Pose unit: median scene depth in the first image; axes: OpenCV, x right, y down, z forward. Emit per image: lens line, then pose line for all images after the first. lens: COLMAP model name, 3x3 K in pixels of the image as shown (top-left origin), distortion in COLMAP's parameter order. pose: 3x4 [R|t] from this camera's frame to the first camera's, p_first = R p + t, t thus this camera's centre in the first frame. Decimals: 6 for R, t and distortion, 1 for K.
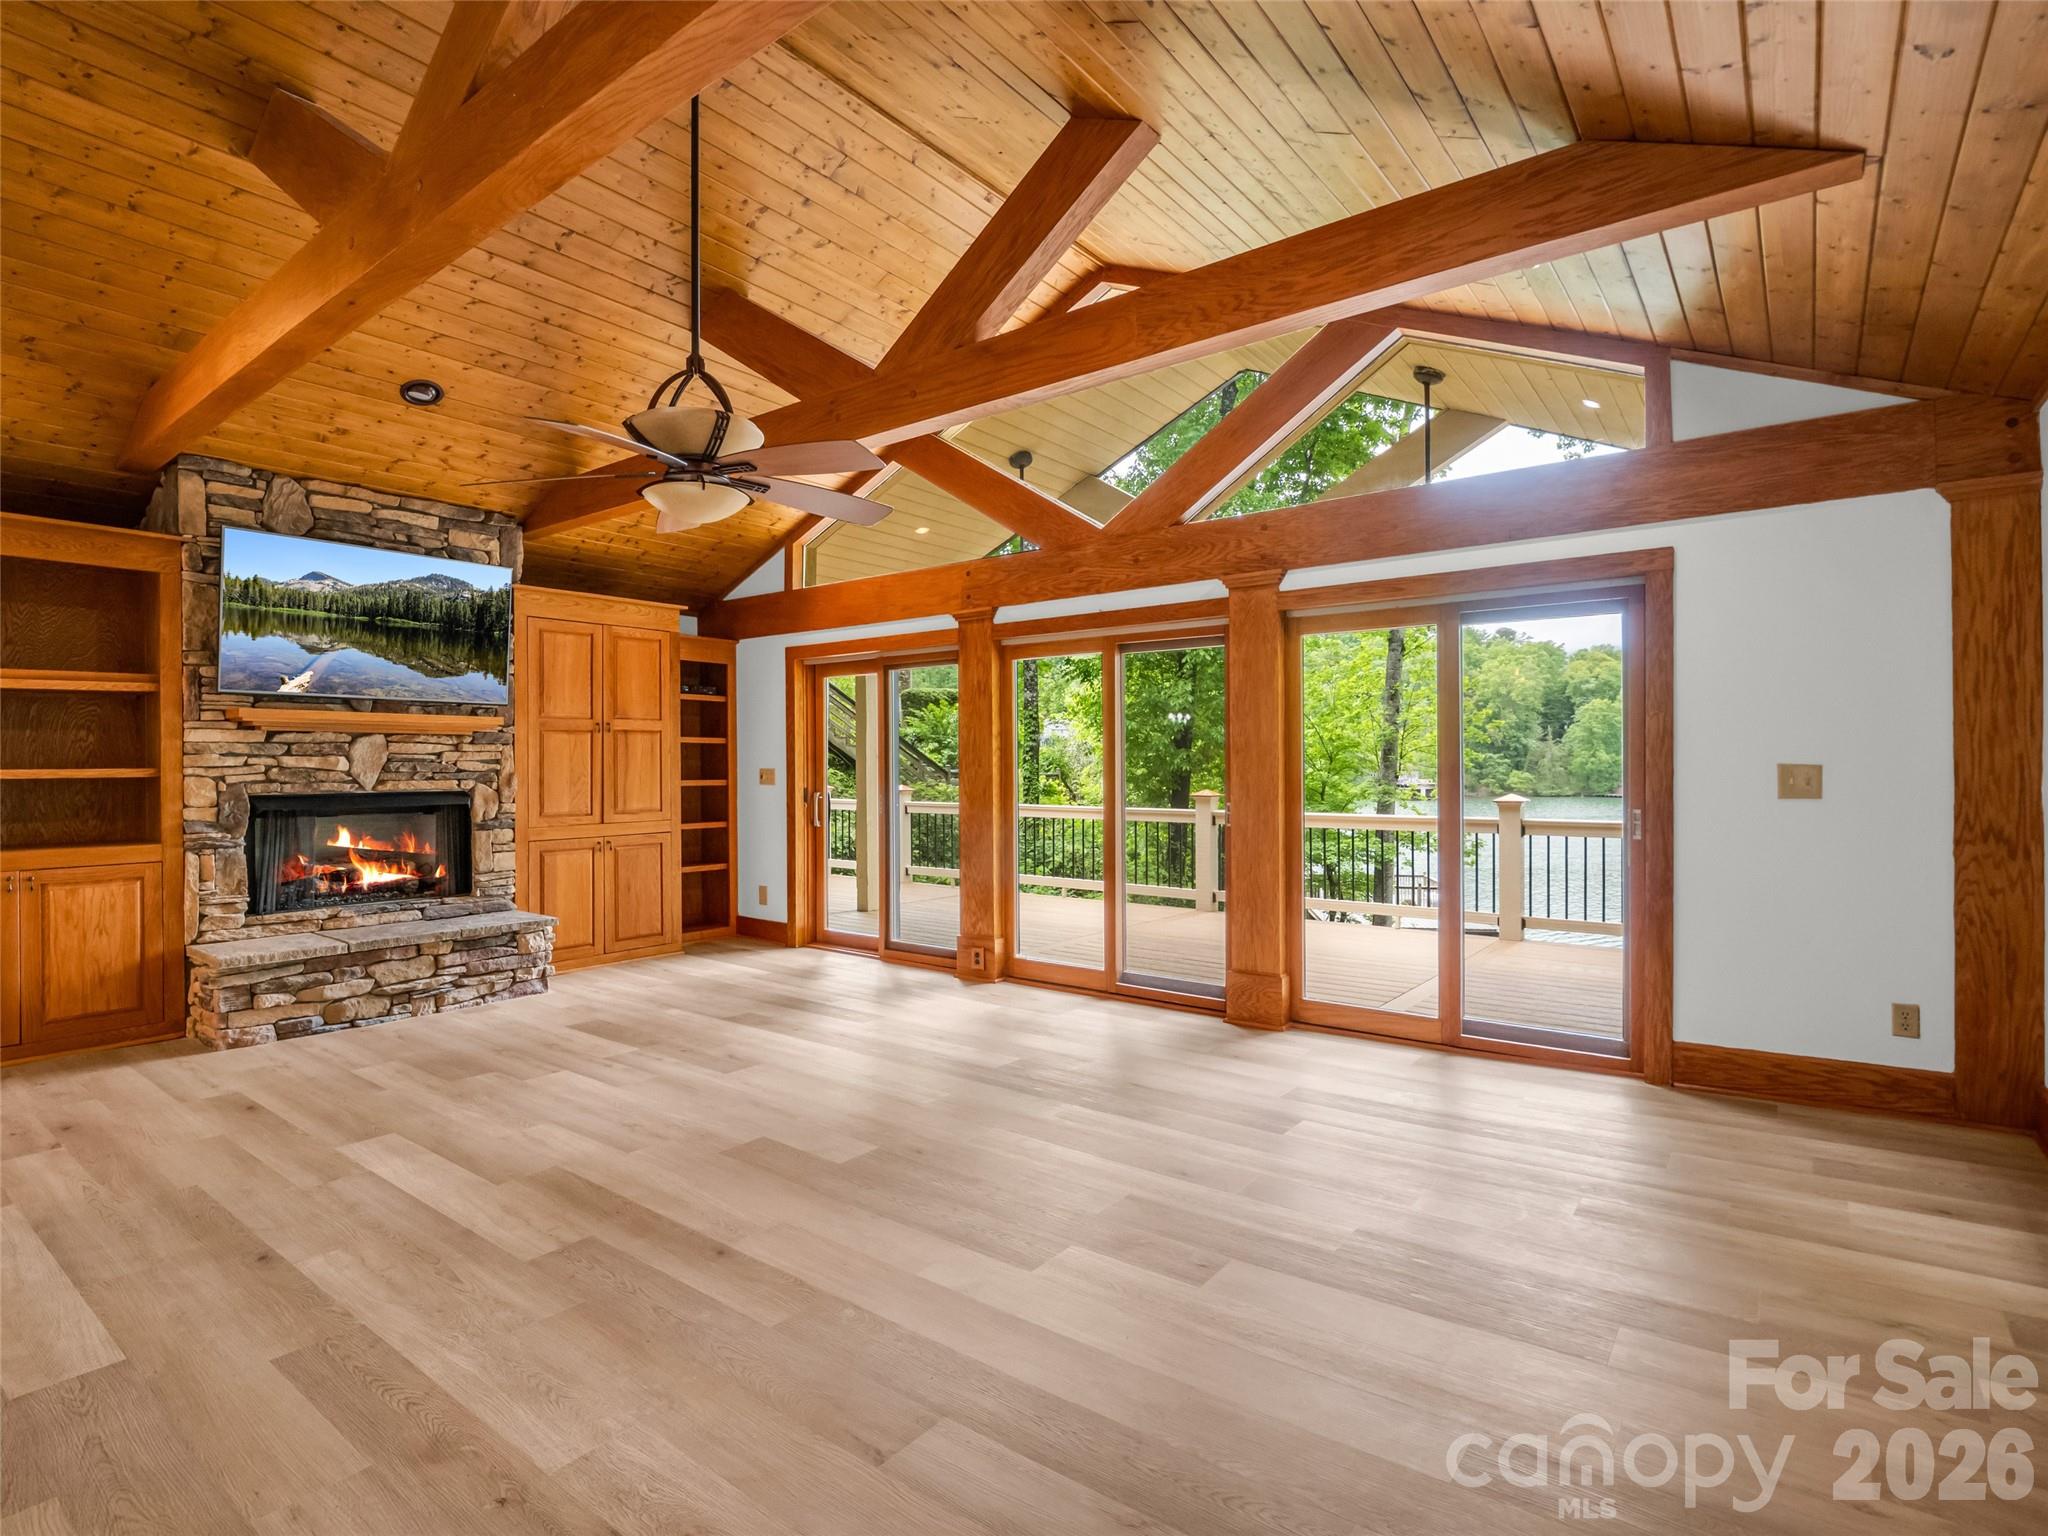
lens RADIAL K [[1017.5, 0, 1020.5], [0, 1017.5, 760.3], [0, 0, 1]] dist [-0.012343, -0.001085]
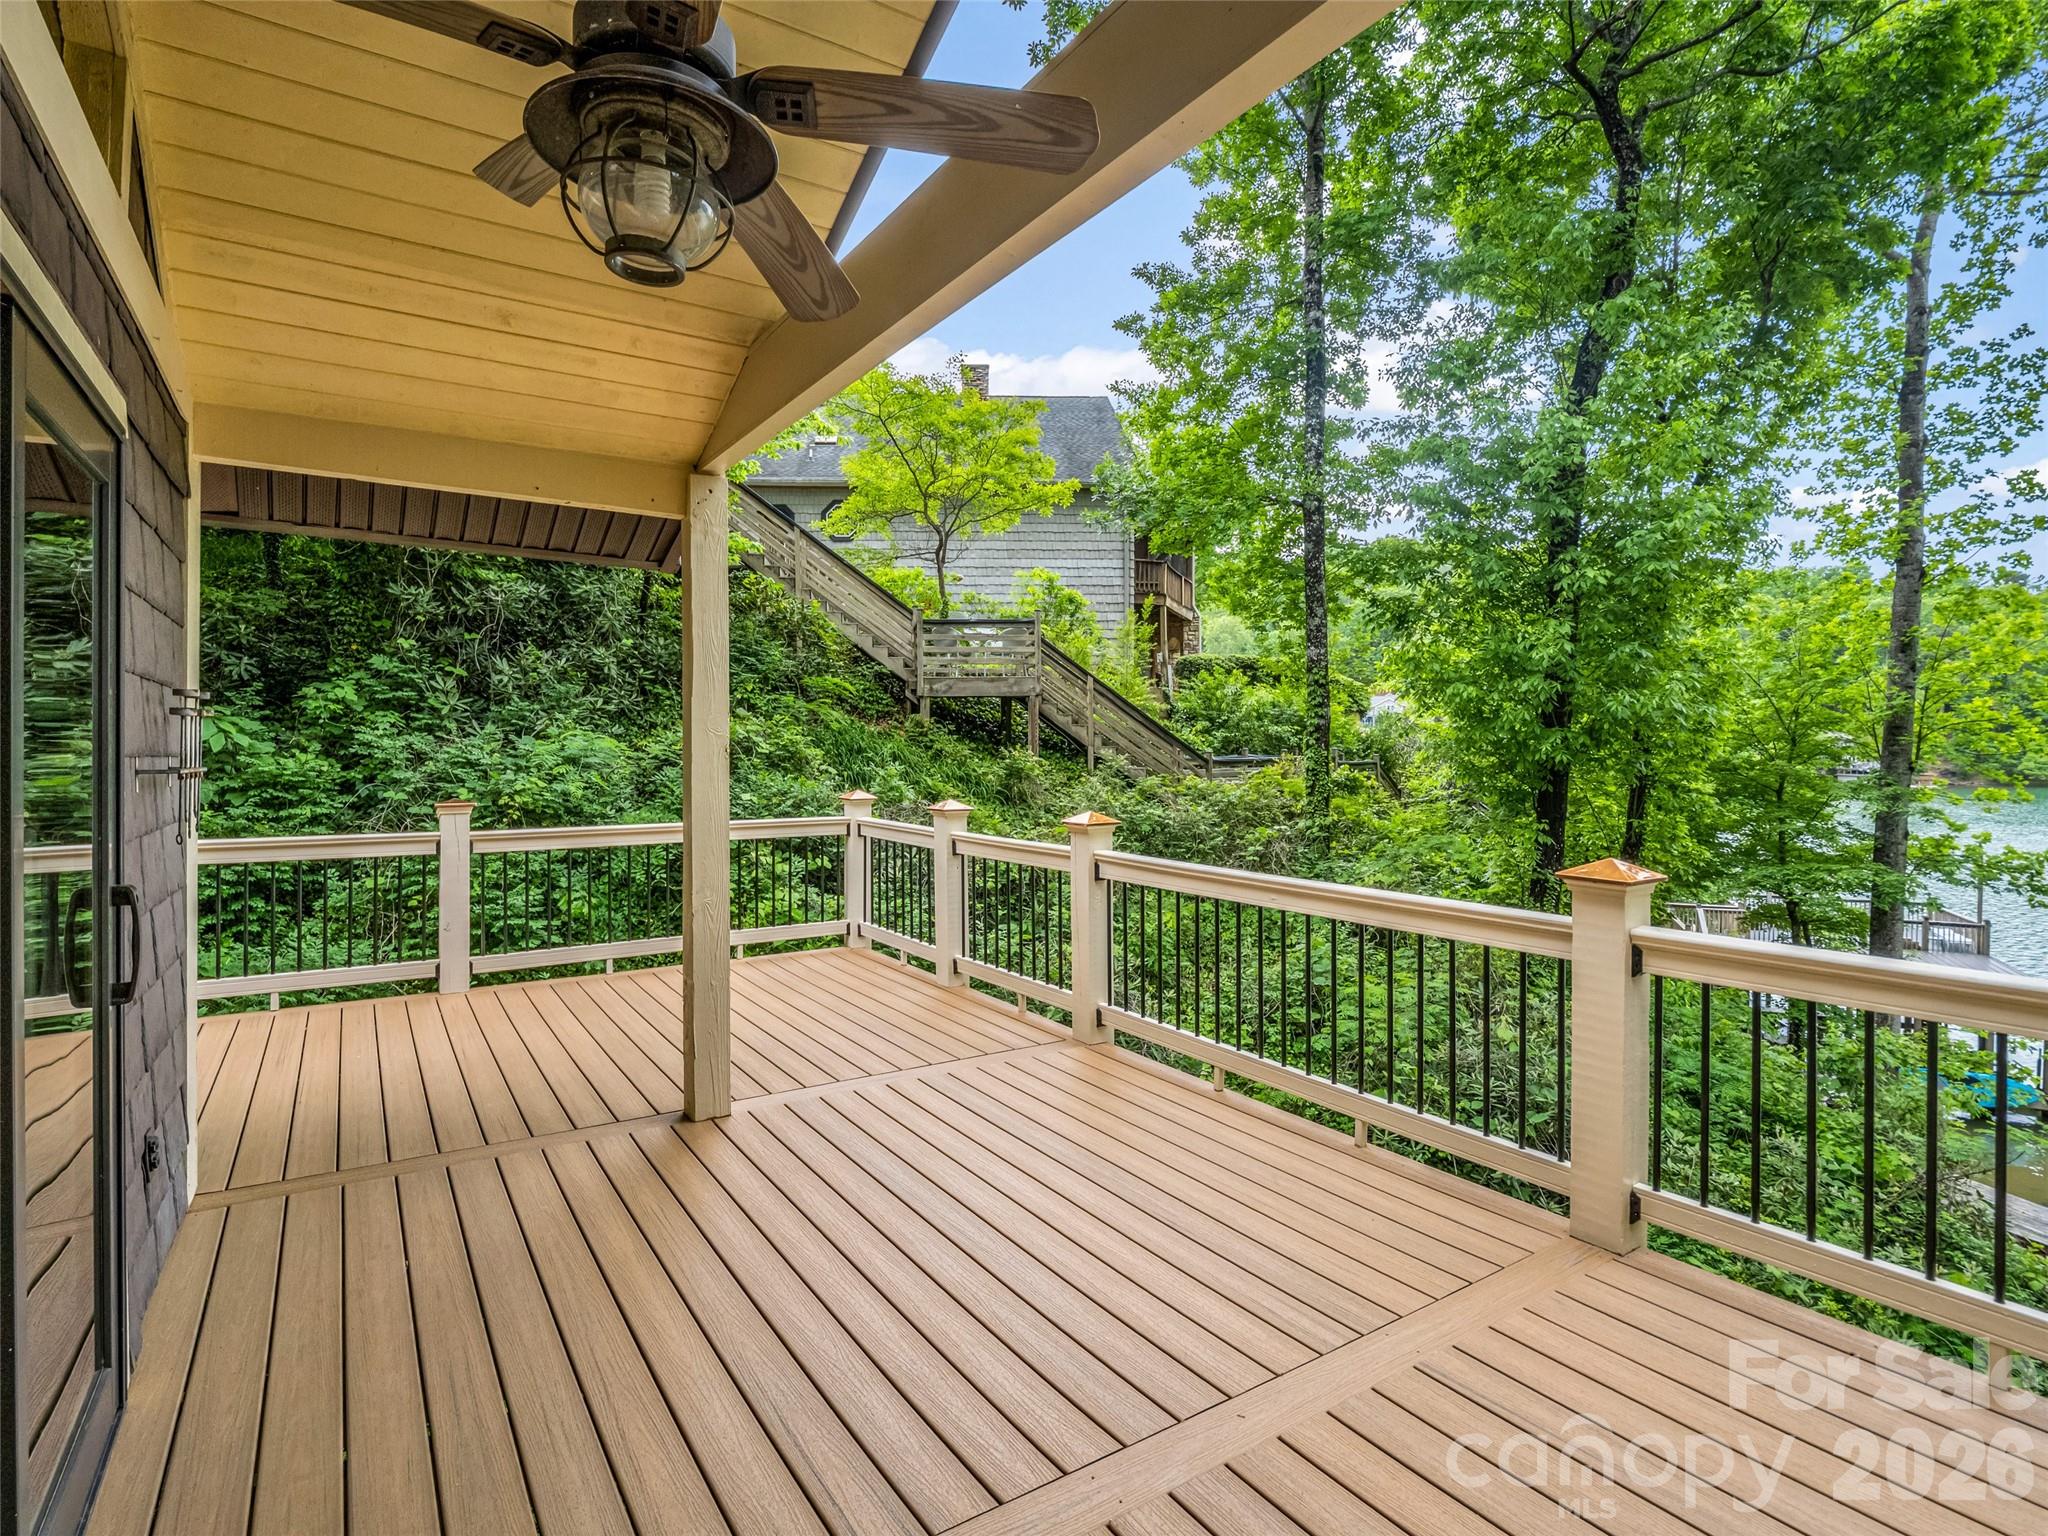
lens RADIAL K [[1010.7, 0, 1000.6], [0, 1010.7, 748.5], [0, 0, 1]] dist [-0.021461, -0.000150]
pose [[0.938569, 0.003000, -0.345077, 0.179701], [0.001468, 0.999918, 0.012686, -0.028891], [0.345087, -0.012413, 0.938489, 1.035654]]
